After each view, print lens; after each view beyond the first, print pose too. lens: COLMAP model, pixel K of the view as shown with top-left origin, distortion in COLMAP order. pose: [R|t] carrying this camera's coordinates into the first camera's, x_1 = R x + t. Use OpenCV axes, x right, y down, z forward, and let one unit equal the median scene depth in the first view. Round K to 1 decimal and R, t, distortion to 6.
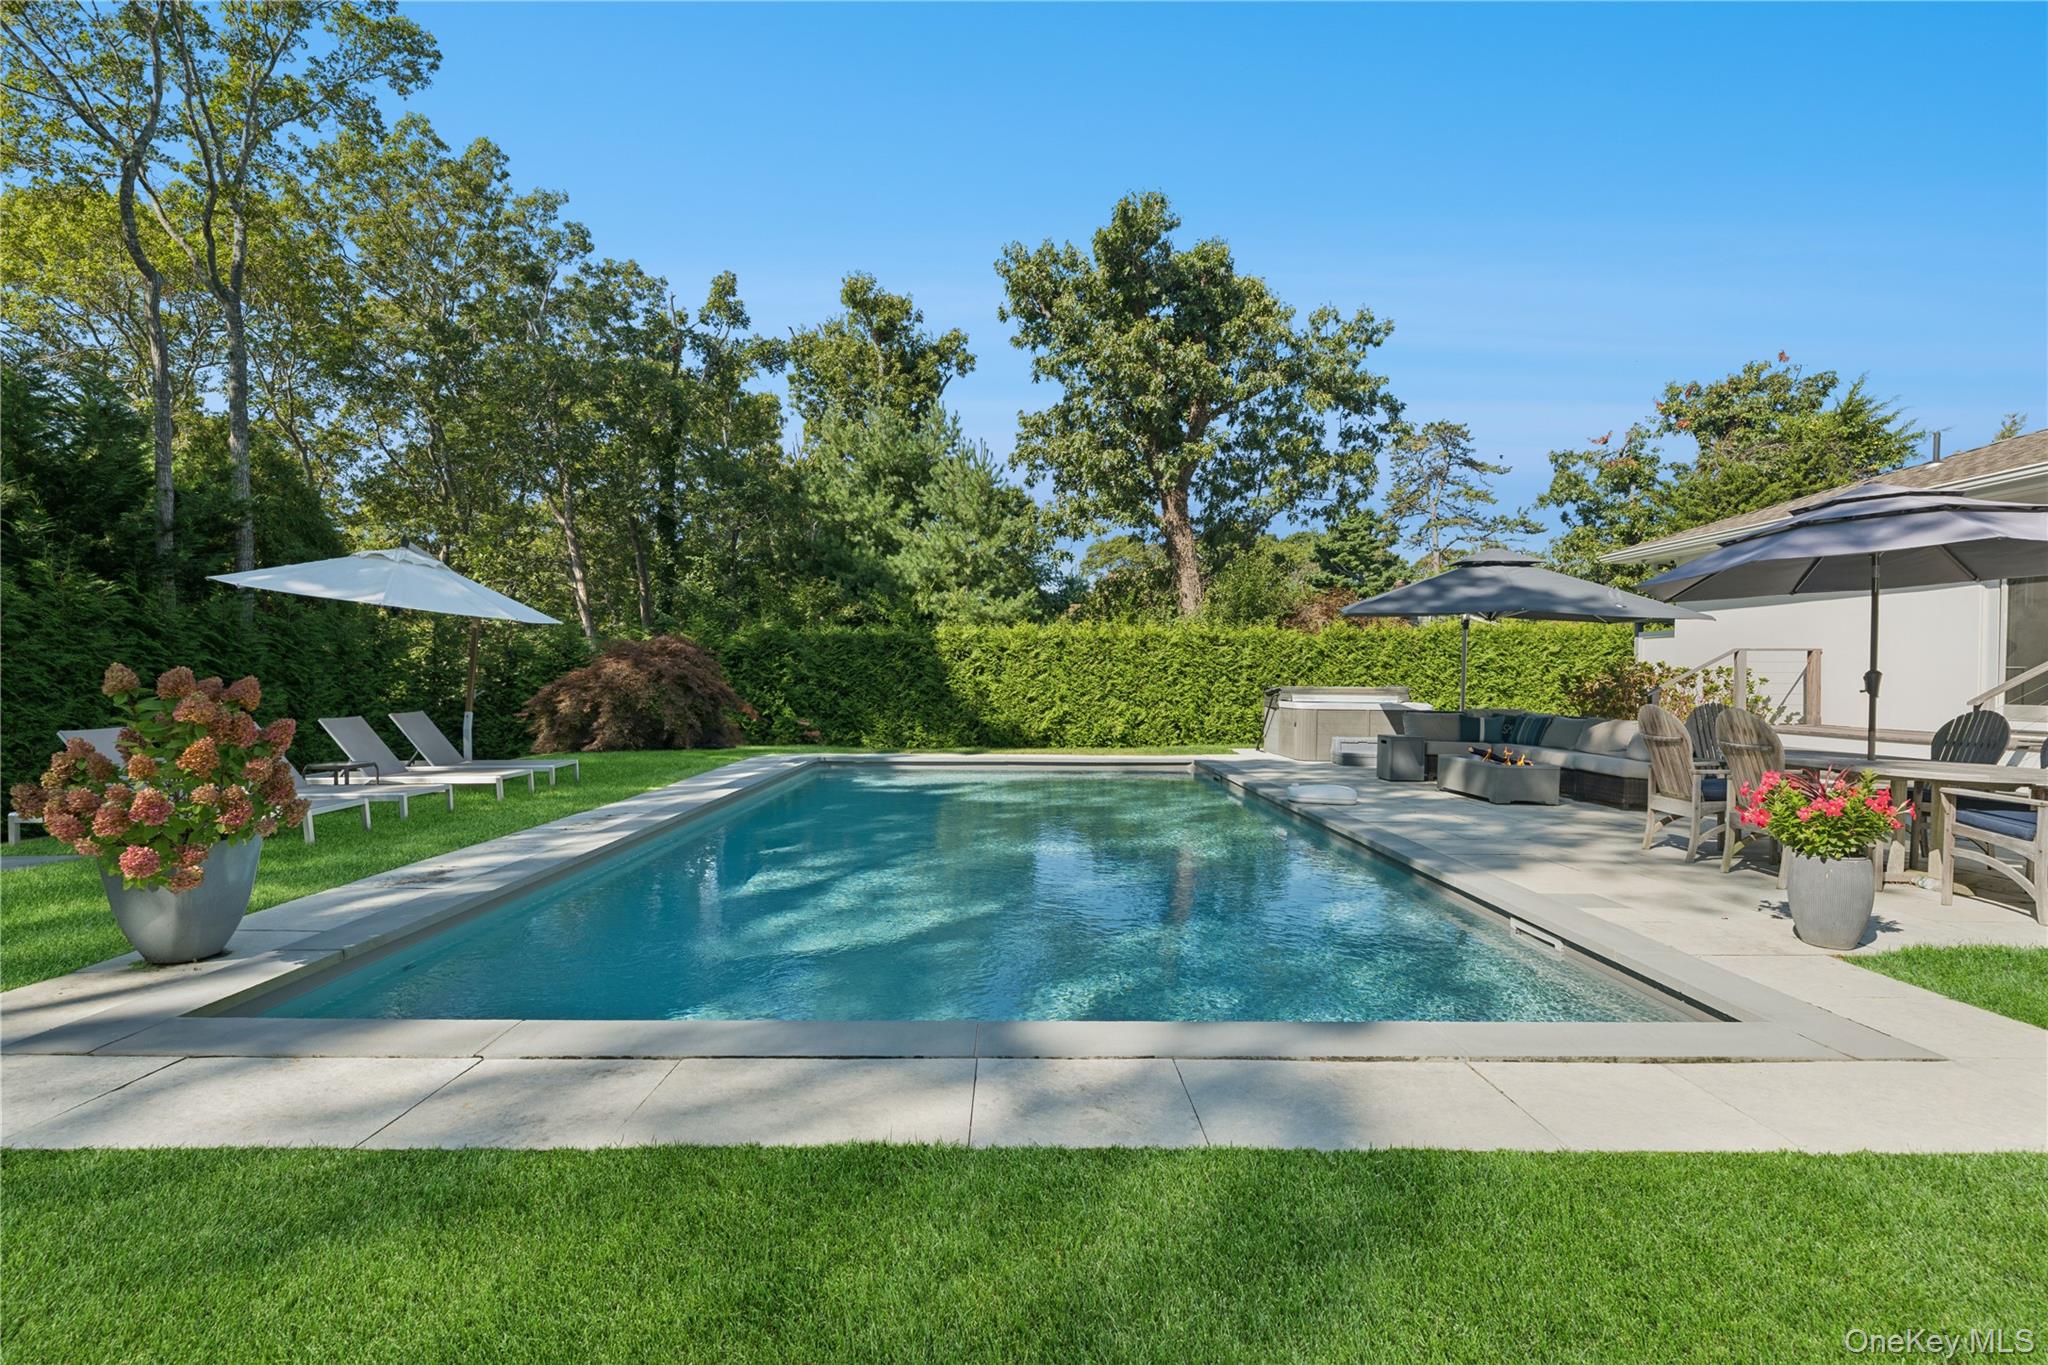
lens RADIAL K [[974.7, 0, 1026.6], [0, 974.7, 697.0], [0, 0, 1]] dist [0.001452, -0.000159]
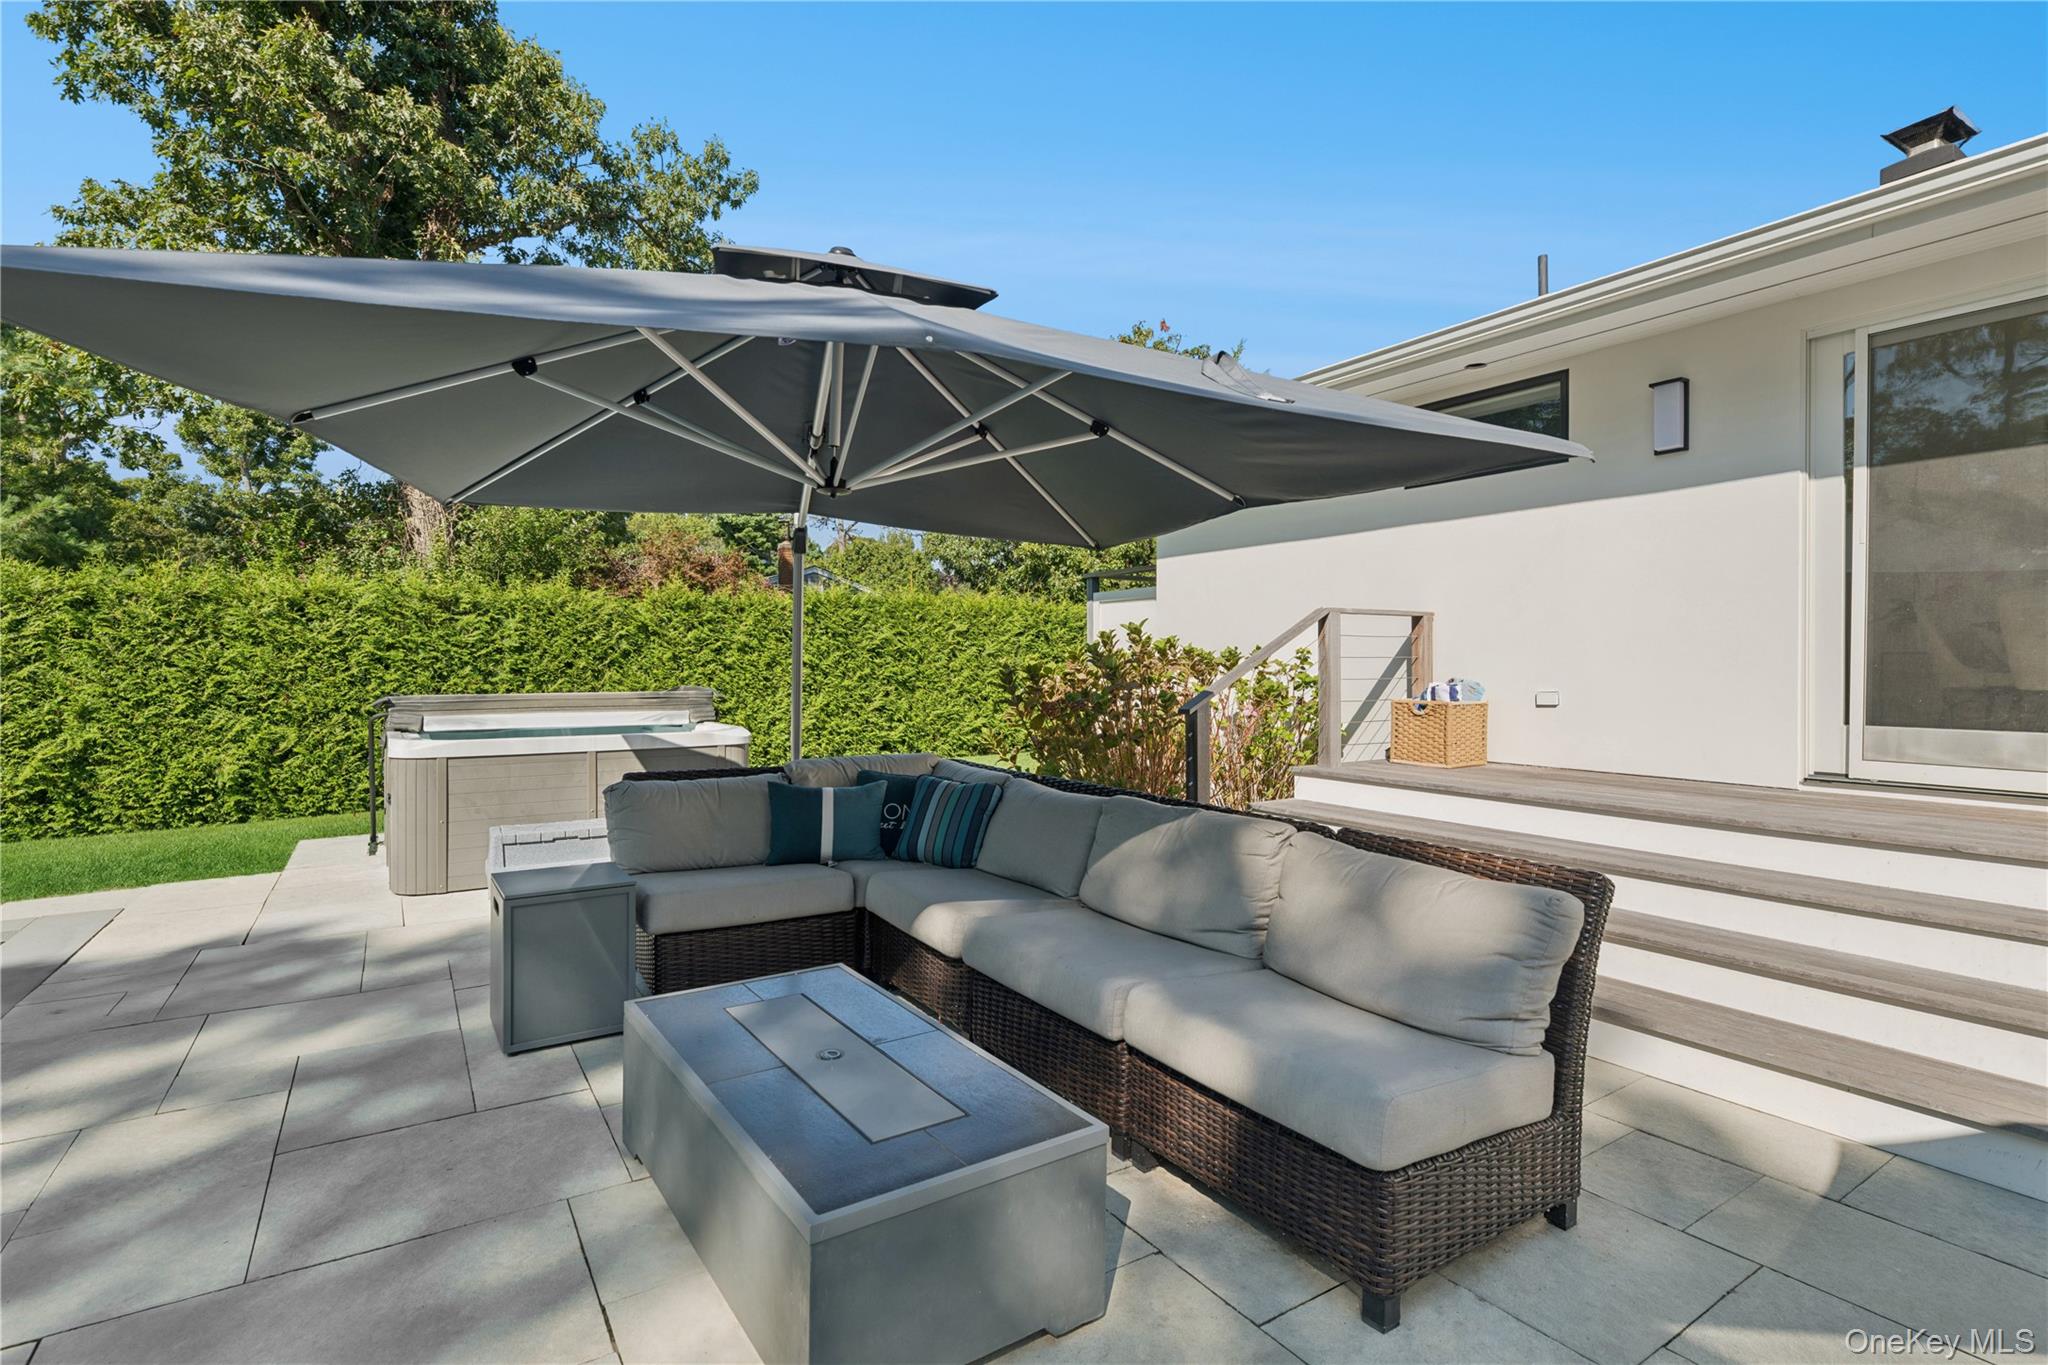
lens RADIAL K [[974.7, 0, 1030.4], [0, 974.7, 678.6], [0, 0, 1]] dist [0.001452, -0.000159]
pose [[0.837248, -0.014930, 0.546619, 0.163988], [0.016987, 0.999855, 0.001291, -0.008702], [-0.546559, 0.008205, 0.837381, 0.323573]]
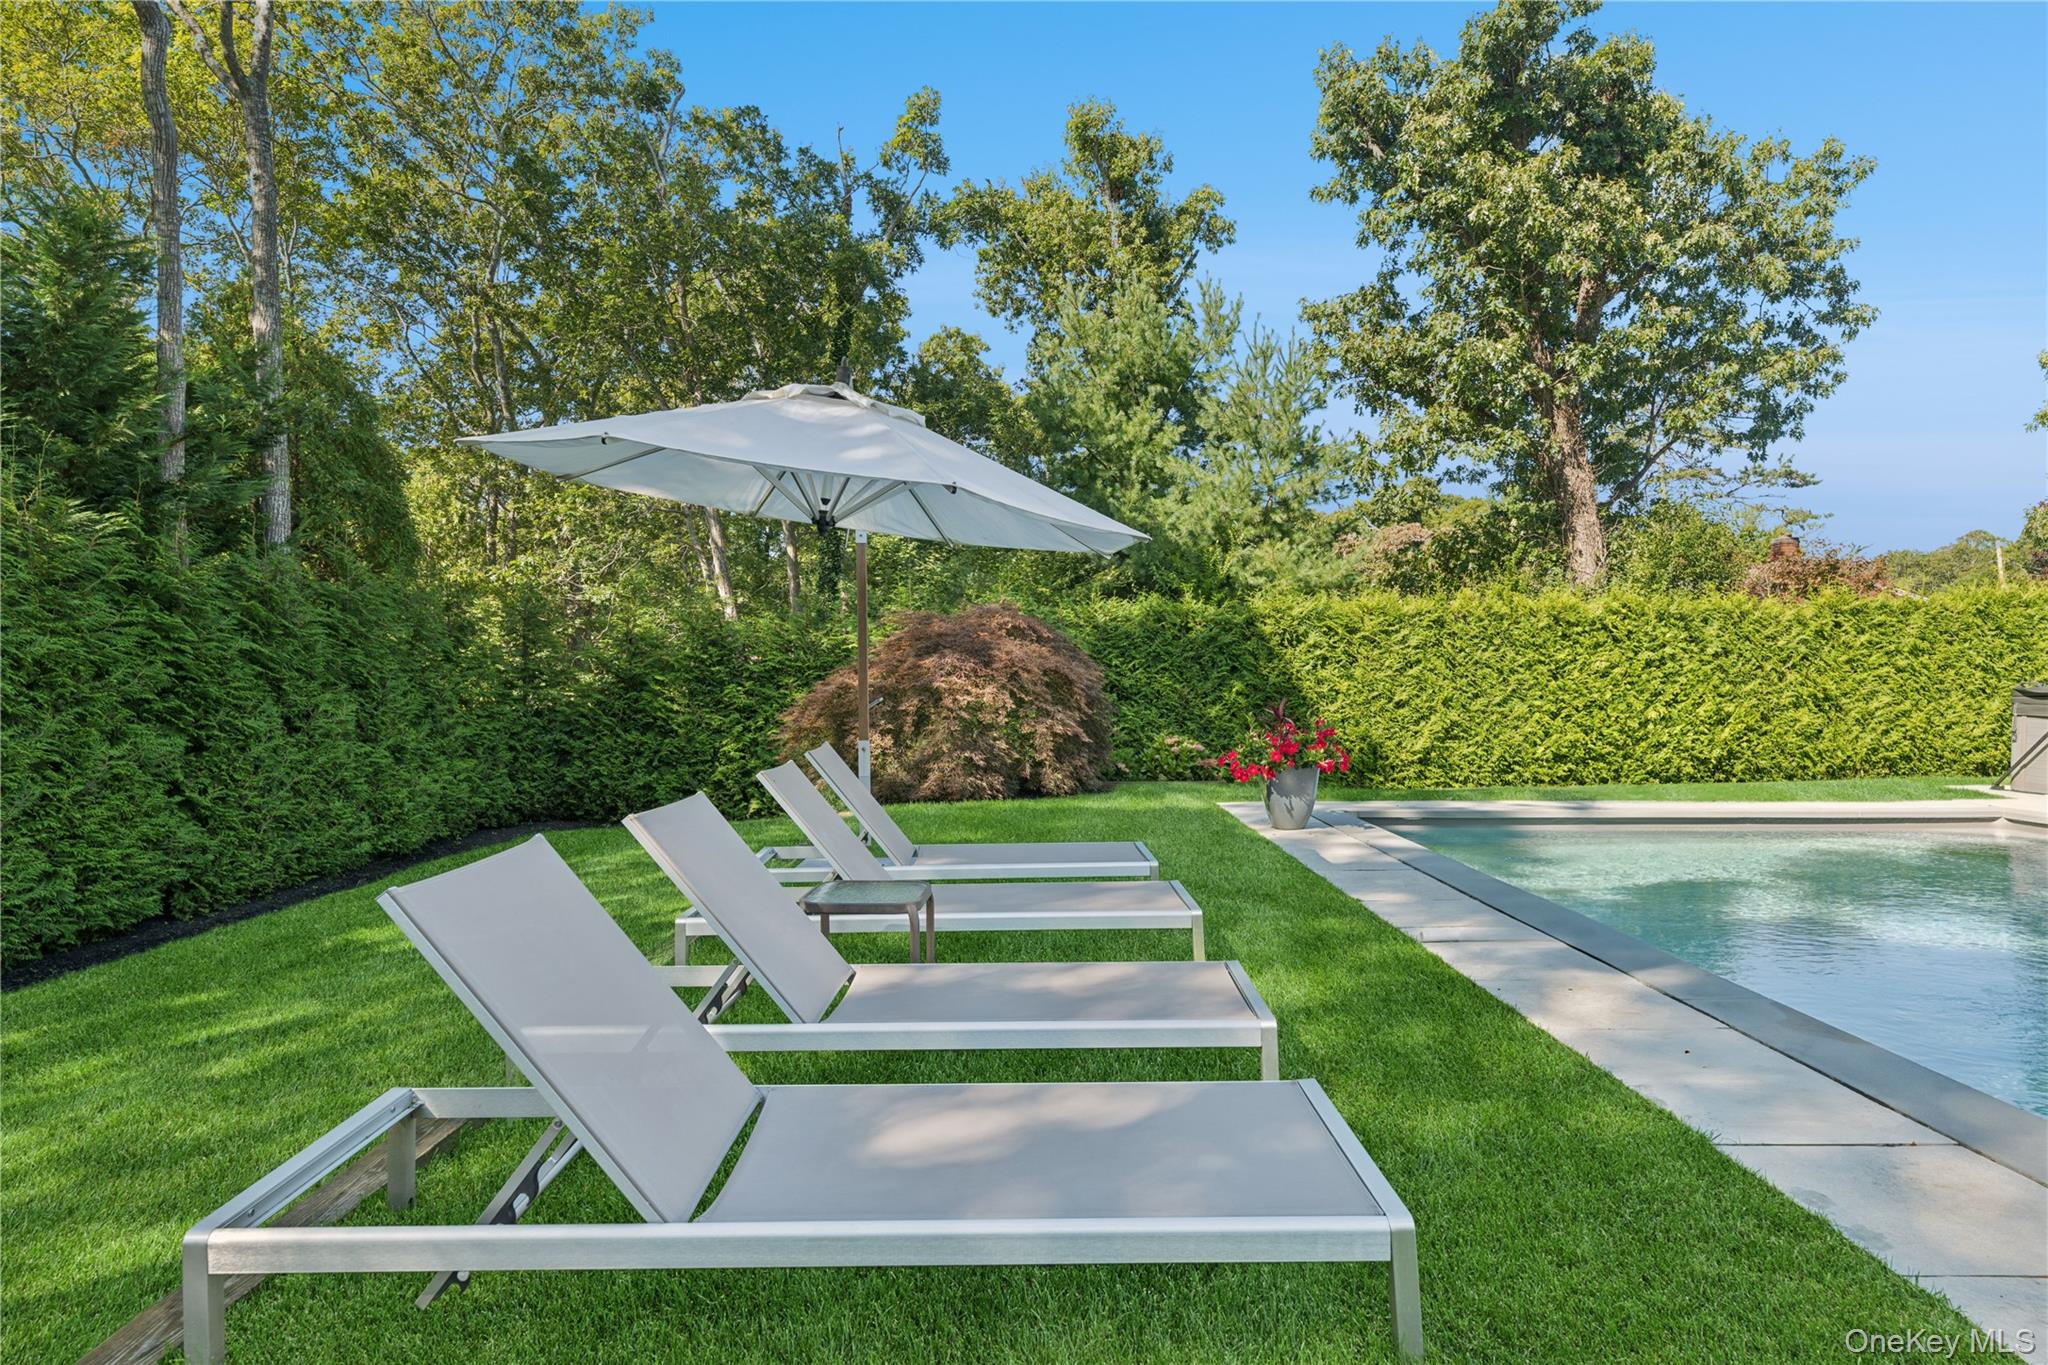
lens RADIAL K [[1126.2, 0, 1023.7], [0, 1126.2, 693.8], [0, 0, 1]] dist [-0.006598, -0.000437]
pose [[0.999952, -0.005453, -0.008091, -0.245580], [0.005425, 0.999979, -0.003491, -0.003254], [0.008110, 0.003447, 0.999961, 0.213132]]
